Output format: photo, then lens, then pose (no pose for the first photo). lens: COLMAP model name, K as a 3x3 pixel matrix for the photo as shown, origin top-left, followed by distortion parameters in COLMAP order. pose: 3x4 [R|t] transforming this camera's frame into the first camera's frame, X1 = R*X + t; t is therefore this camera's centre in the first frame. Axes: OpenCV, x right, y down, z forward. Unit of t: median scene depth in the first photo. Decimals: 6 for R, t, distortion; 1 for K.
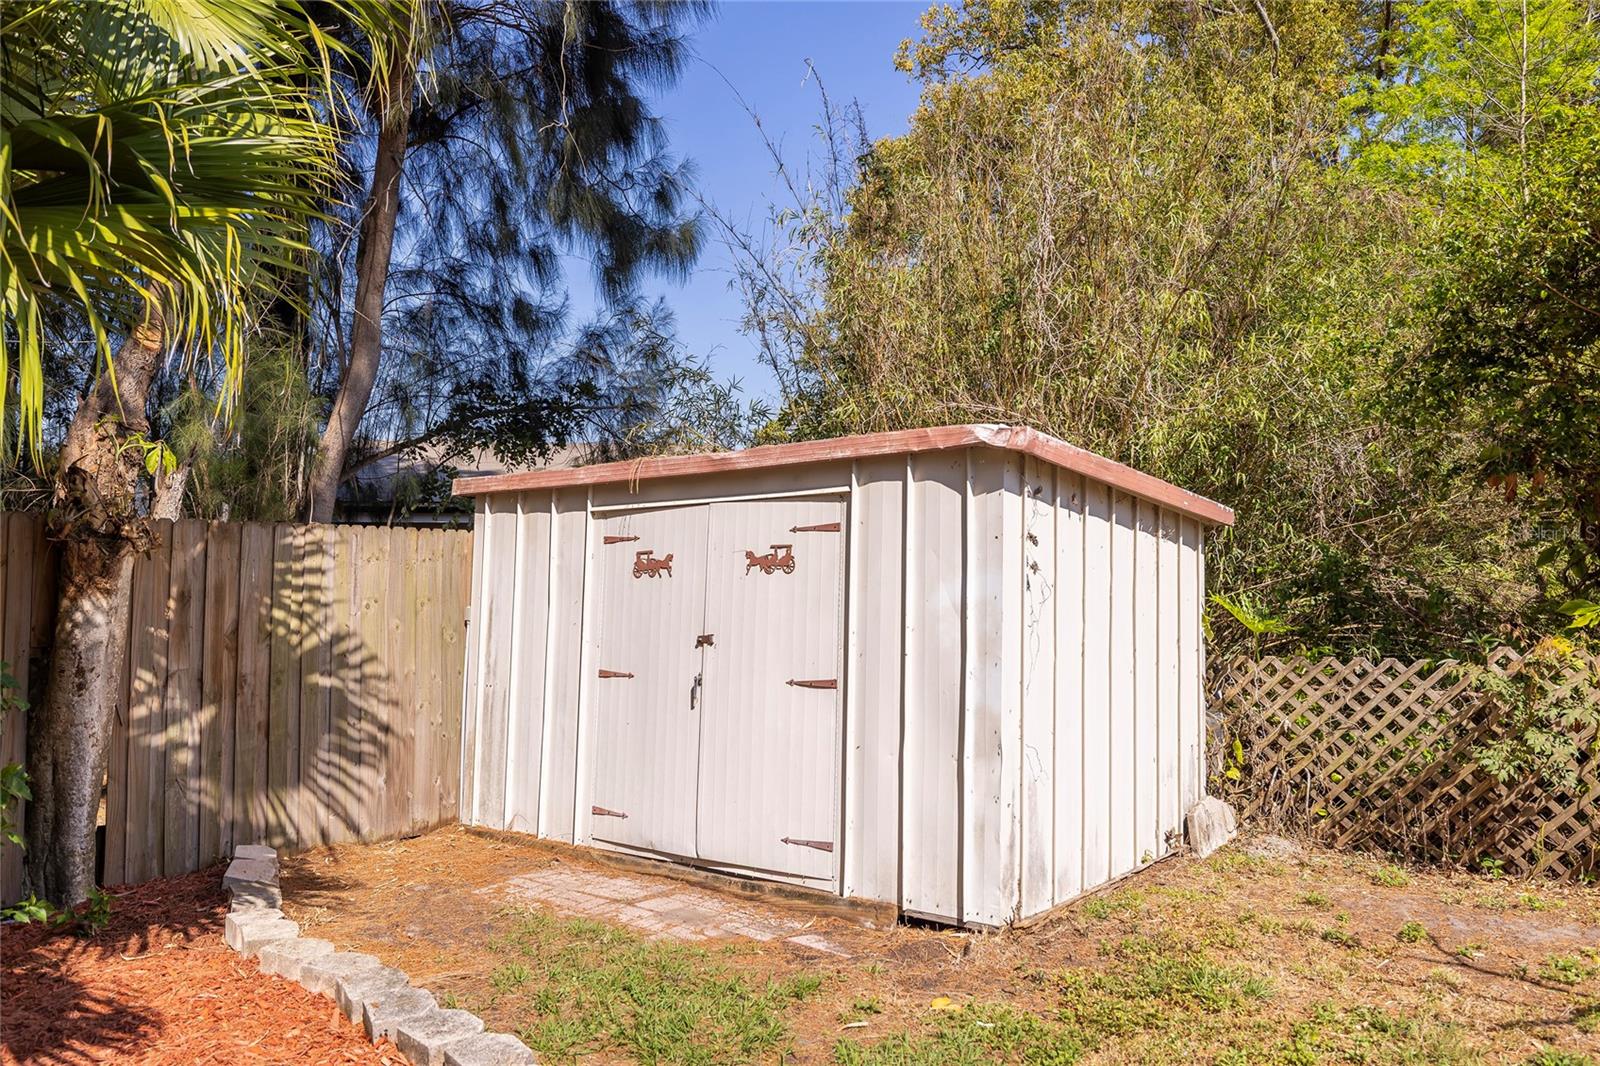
lens RADIAL K [[1174.9, 0, 800.0], [0, 1174.9, 533.0], [0, 0, 1]] dist [0.000225, 0.001584]
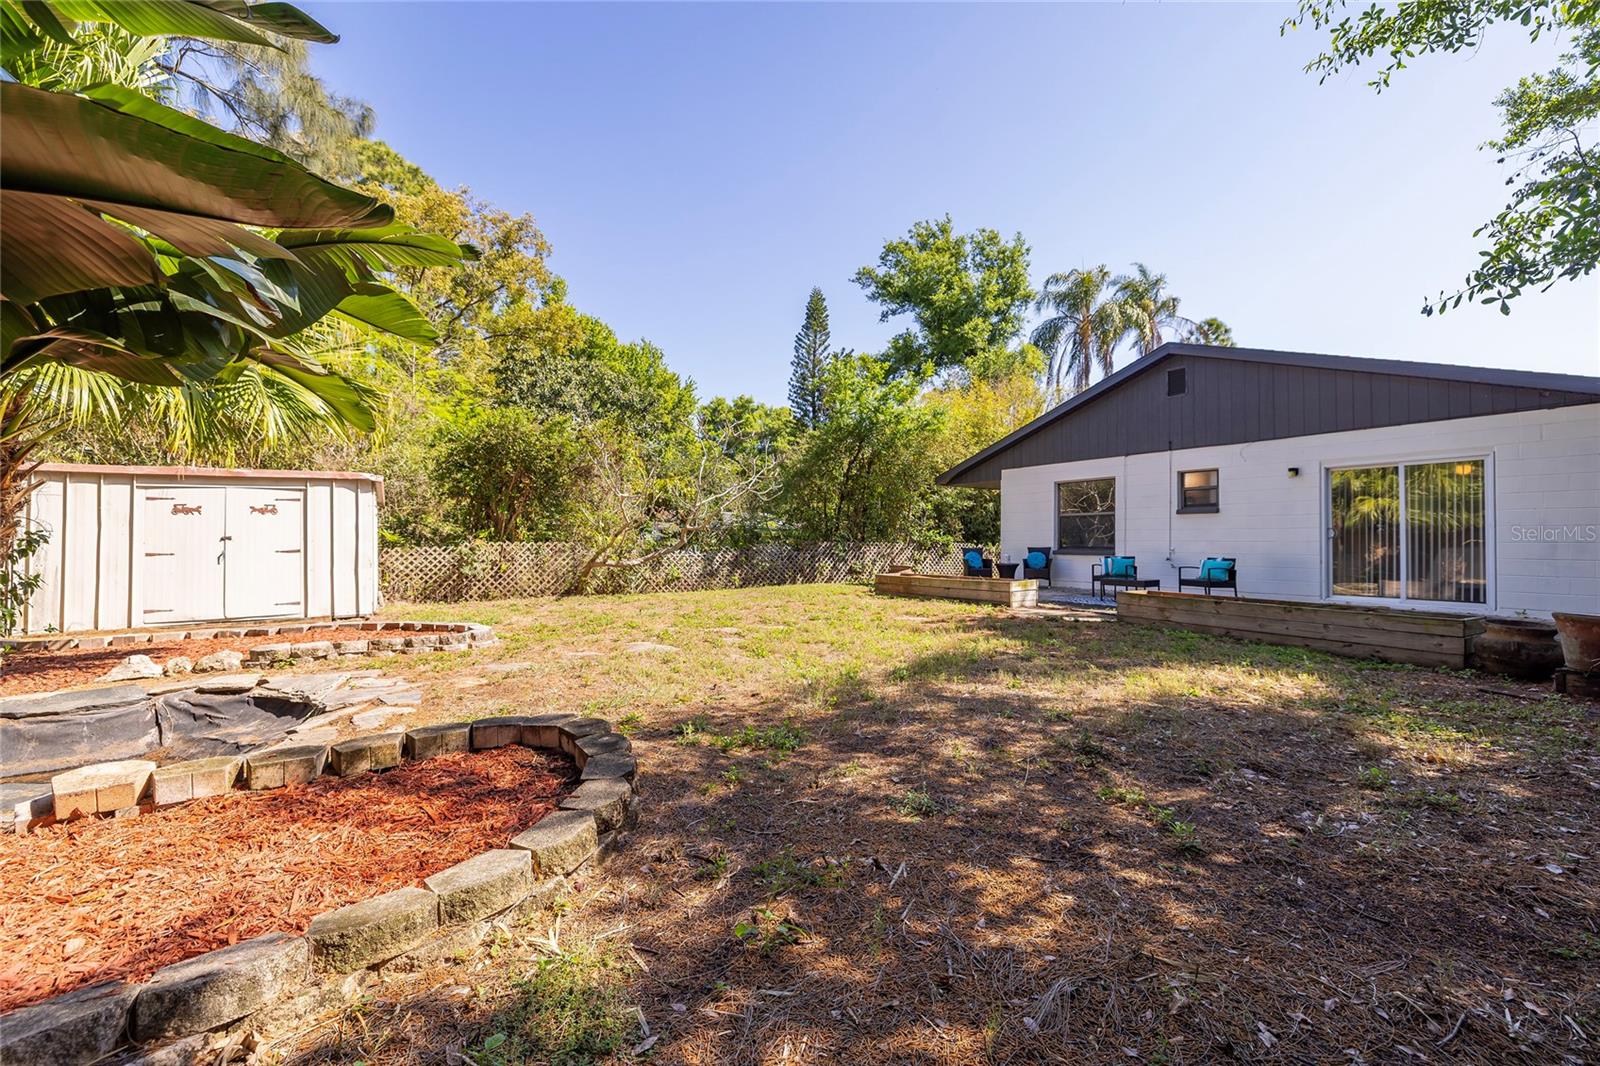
lens RADIAL K [[663.7, 0, 786.6], [0, 663.7, 523.5], [0, 0, 1]] dist [-0.001369, 0.000119]
pose [[0.360839, 0.030538, 0.932128, -0.969294], [-0.028940, 0.999349, -0.021537, 0.049480], [-0.932179, -0.019204, 0.361488, -0.696152]]
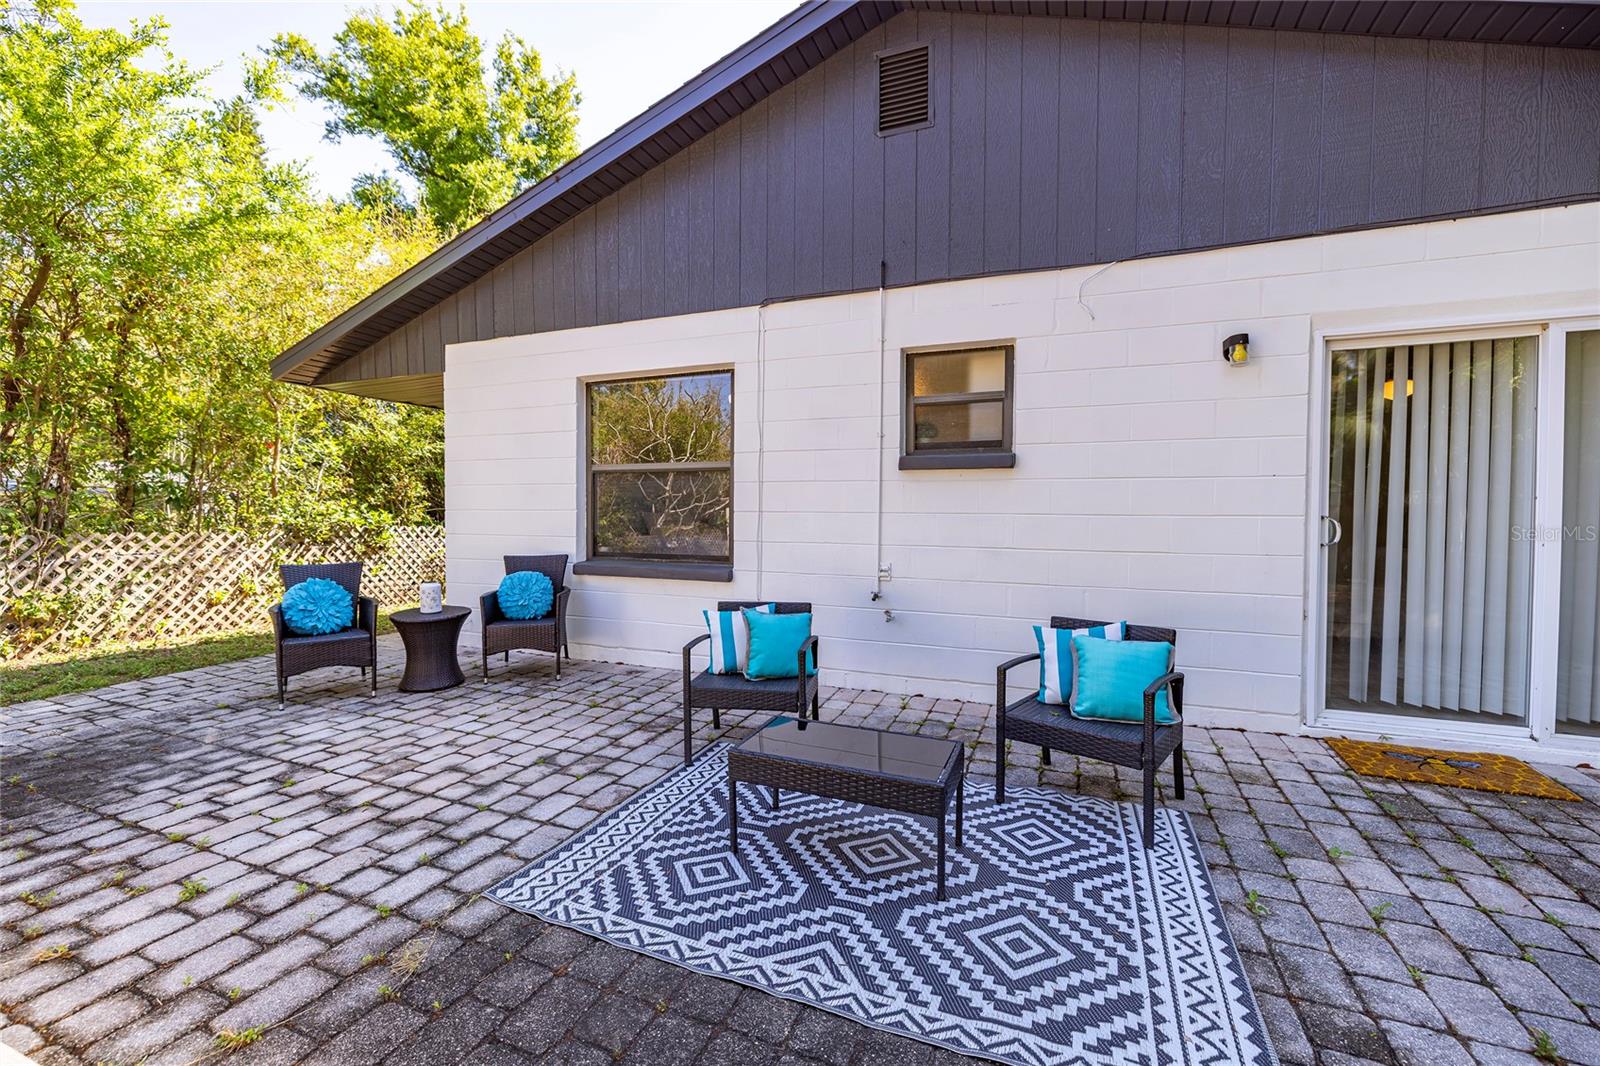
lens RADIAL K [[669.0, 0, 789.6], [0, 669.0, 525.8], [0, 0, 1]] dist [-0.002870, -0.000066]
pose [[-0.259903, -0.023934, 0.965338, 0.516939], [-0.025764, 0.999509, 0.017845, -0.000952], [-0.965291, -0.020233, -0.260392, -0.765562]]
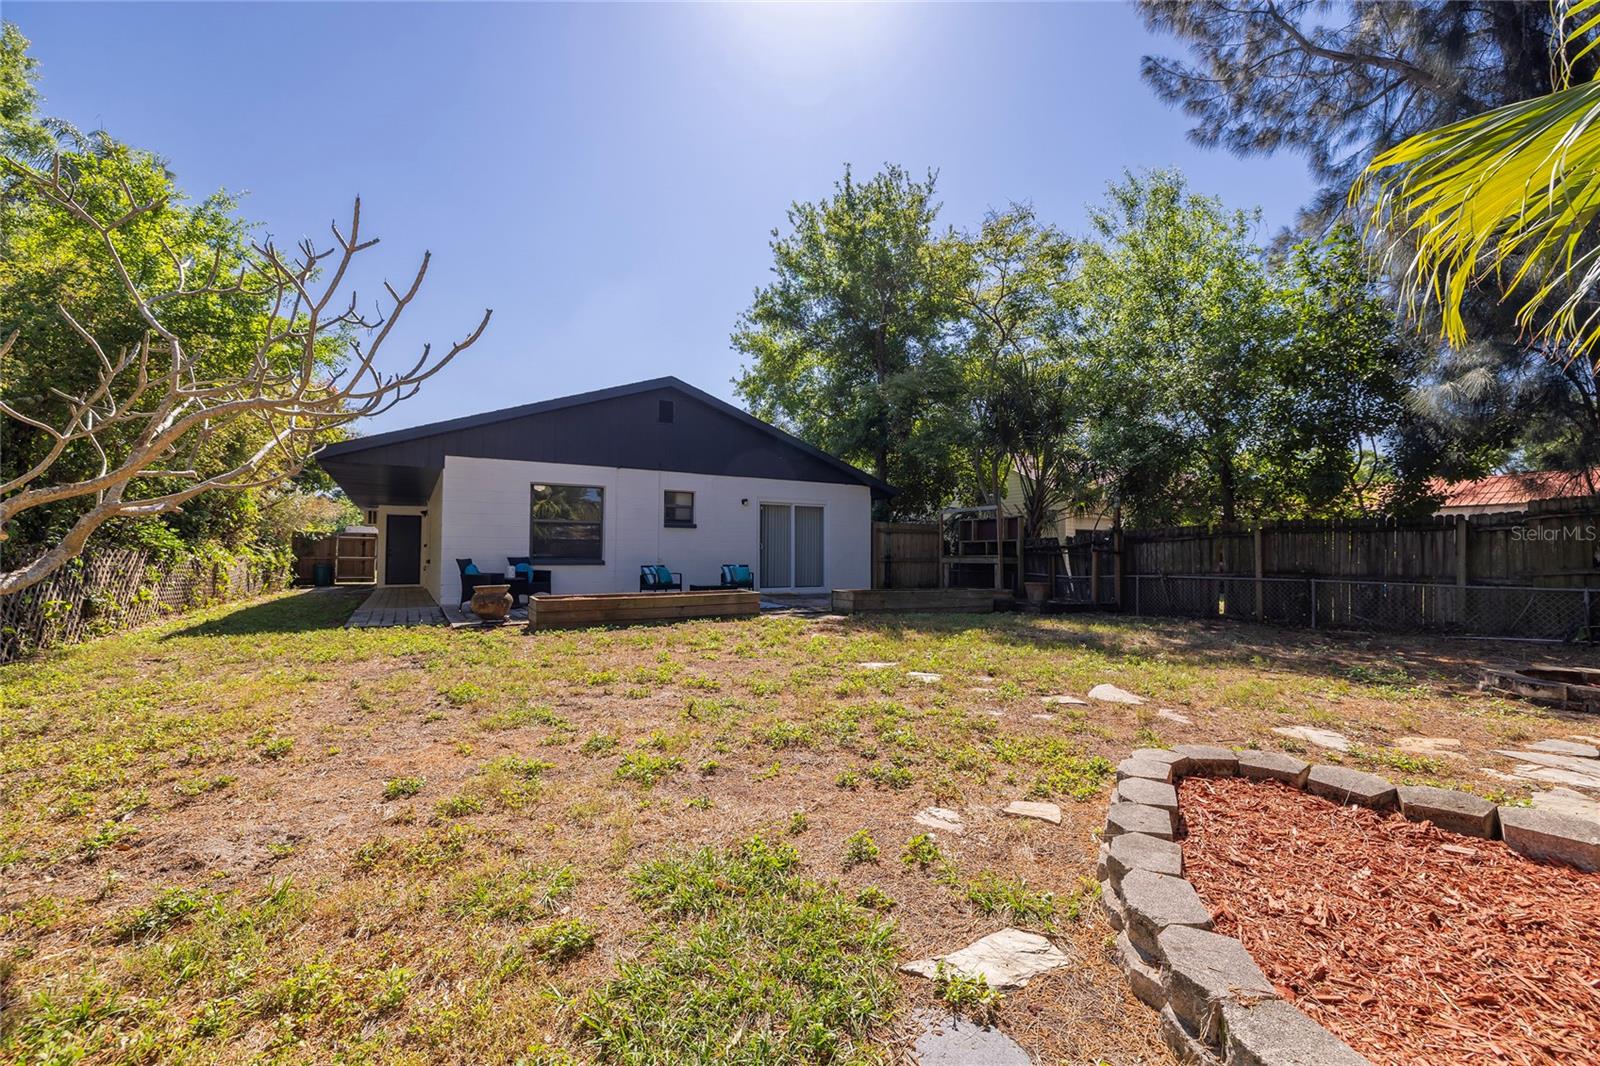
lens RADIAL K [[660.9, 0, 800.0], [0, 660.9, 533.0], [0, 0, 1]] dist [-0.001089, 0.000025]
pose [[-0.929804, 0.008786, 0.367951, -0.039480], [-0.012541, 0.998378, -0.055530, 0.081200], [-0.367842, -0.056246, -0.928186, 0.733774]]
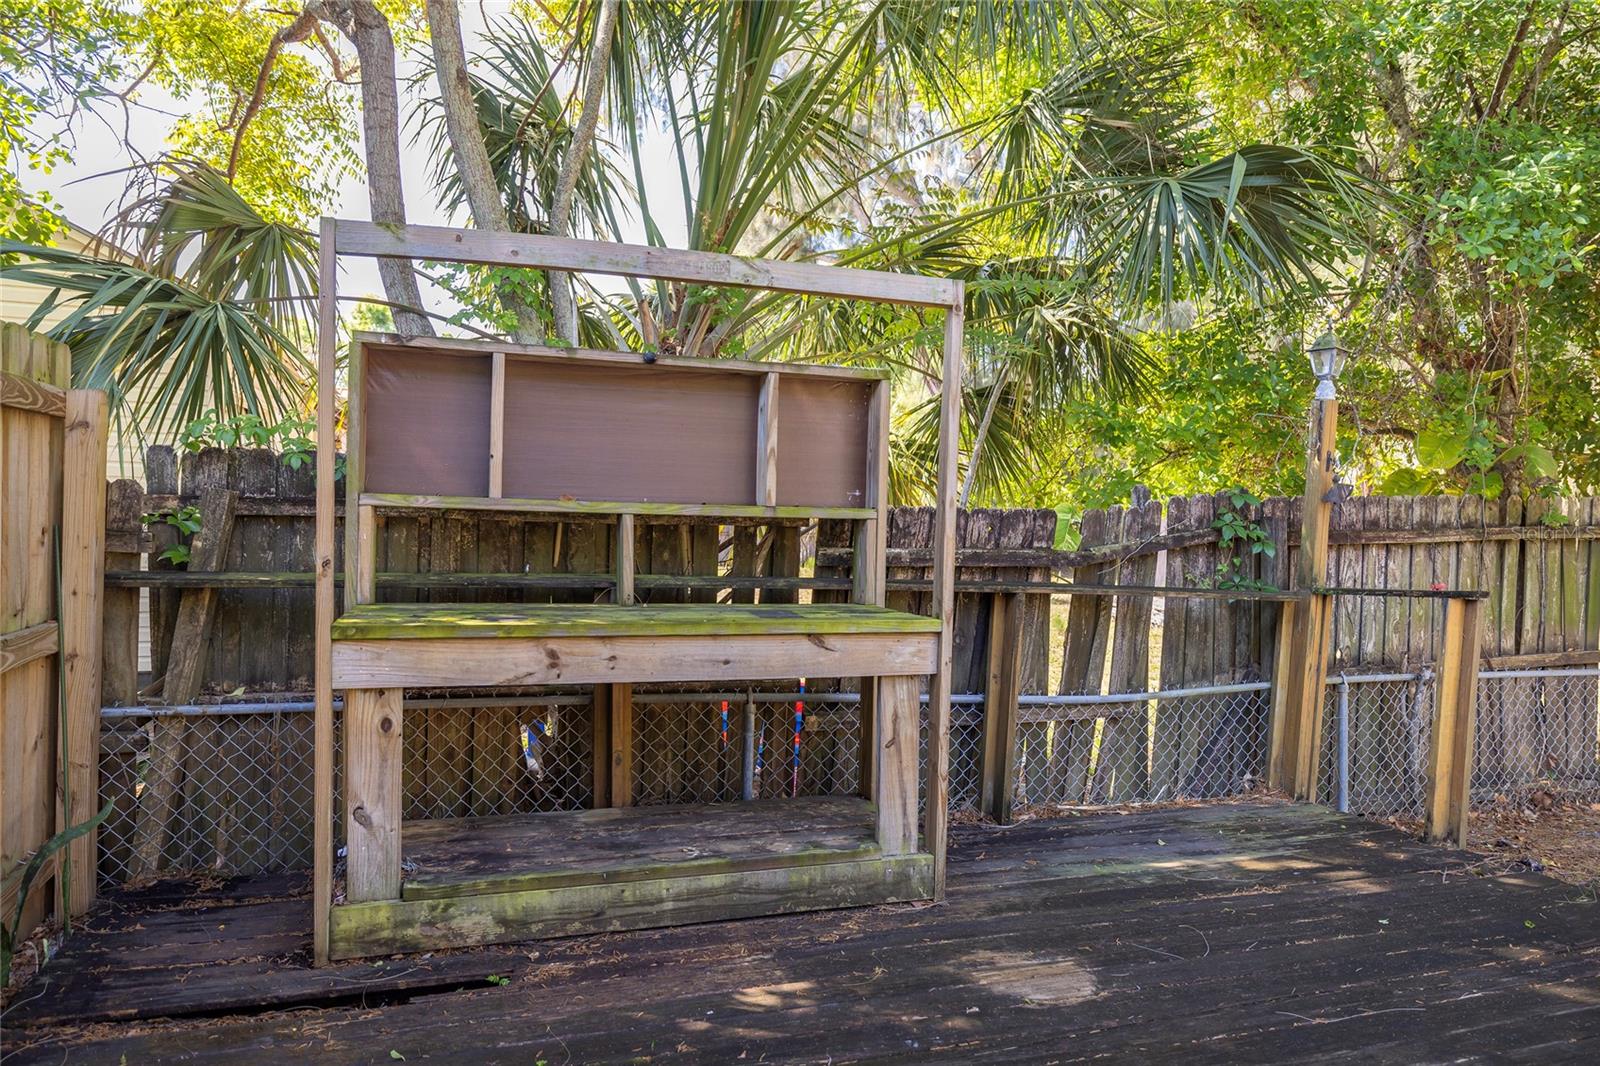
lens RADIAL K [[1057.0, 0, 800.0], [0, 1057.0, 533.0], [0, 0, 1]] dist [-0.001967, -0.000506]
pose [[-0.545283, -0.004840, -0.838238, 0.656746], [-0.013577, 0.999903, 0.003058, -0.021554], [0.838142, 0.013049, -0.545296, -1.414966]]
